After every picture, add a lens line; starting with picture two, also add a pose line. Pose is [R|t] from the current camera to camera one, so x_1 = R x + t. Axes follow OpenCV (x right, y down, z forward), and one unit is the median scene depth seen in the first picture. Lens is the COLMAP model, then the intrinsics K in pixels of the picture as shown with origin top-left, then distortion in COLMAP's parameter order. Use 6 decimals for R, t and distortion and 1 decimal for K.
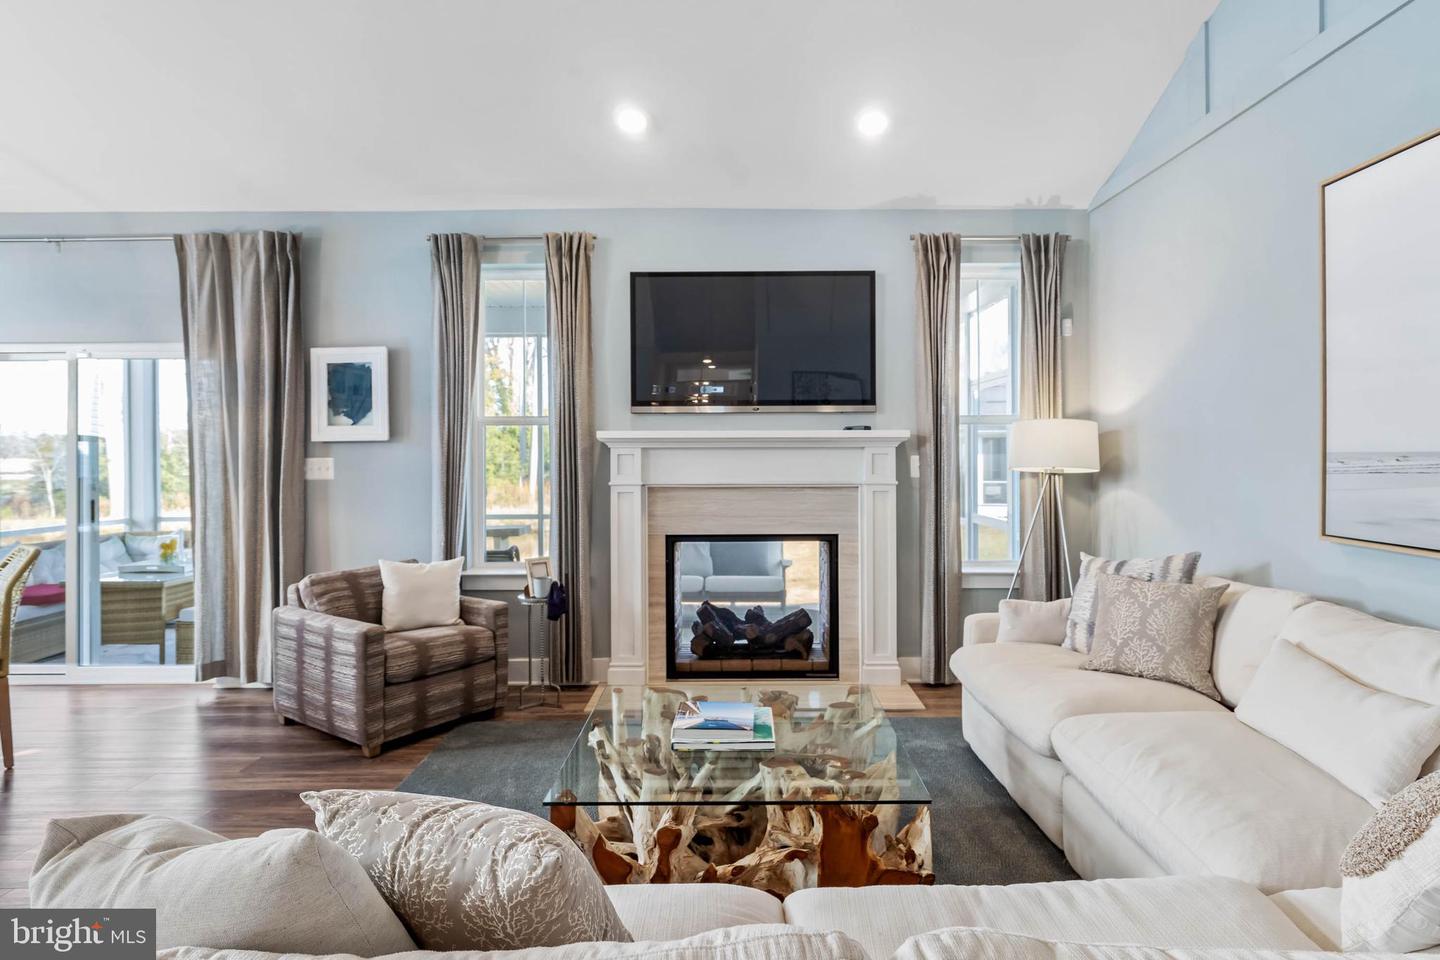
lens RADIAL K [[802.4, 0, 754.0], [0, 802.4, 458.3], [0, 0, 1]] dist [0.005043, 0.001109]
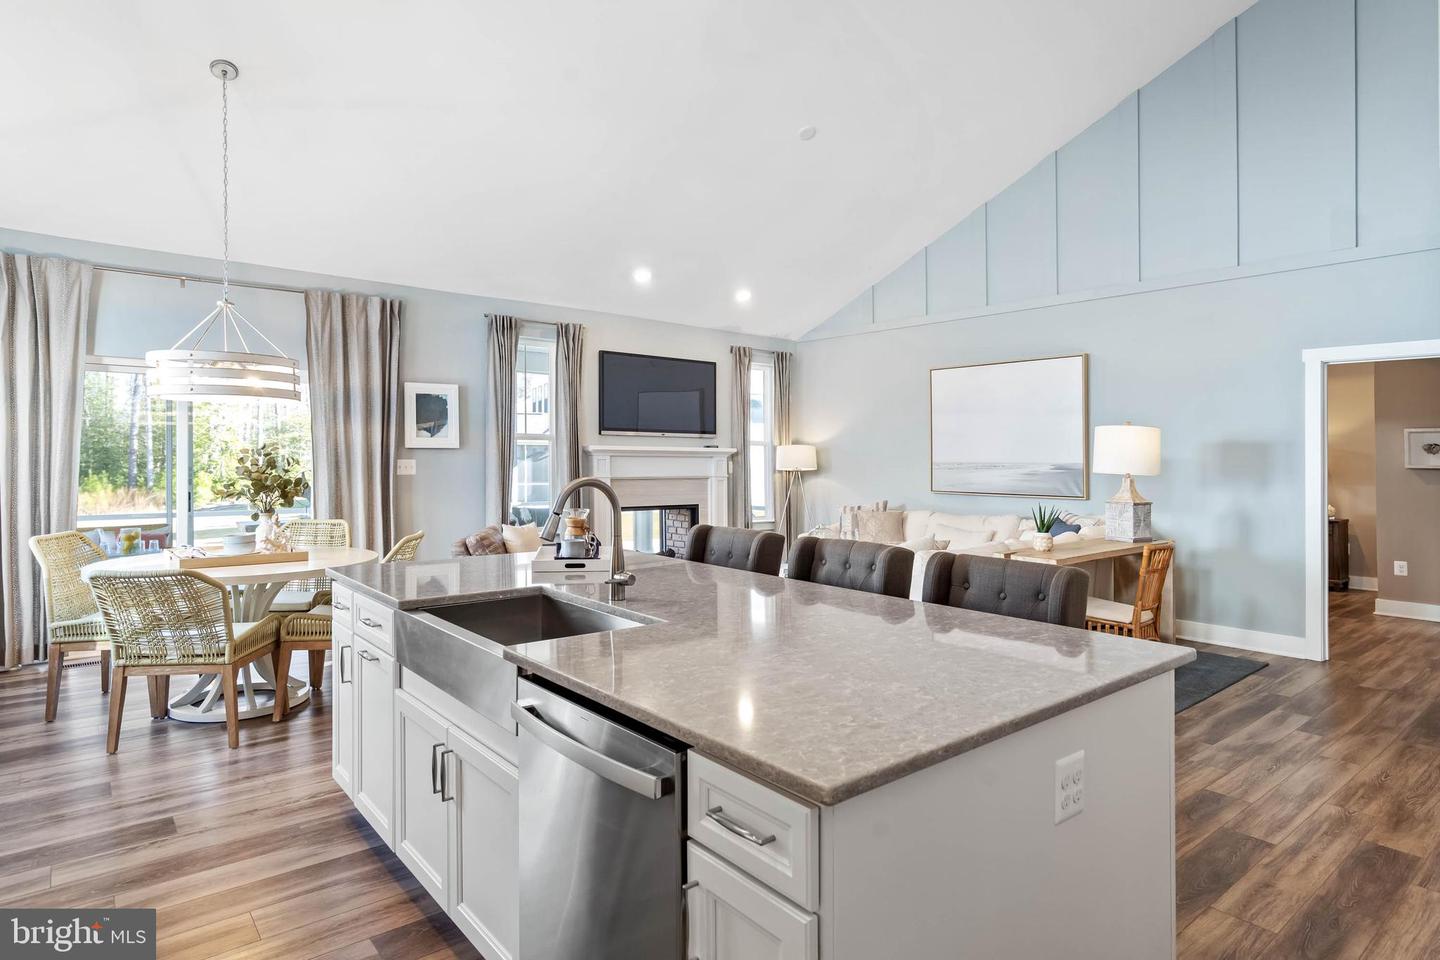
lens RADIAL K [[804.8, 0, 720.8], [0, 804.8, 453.5], [0, 0, 1]] dist [0.004875, 0.001343]
pose [[0.781085, 0.016540, 0.624205, -1.007241], [-0.007969, 0.999832, -0.016522, 0.009240], [-0.624373, 0.007930, 0.781086, -0.469084]]
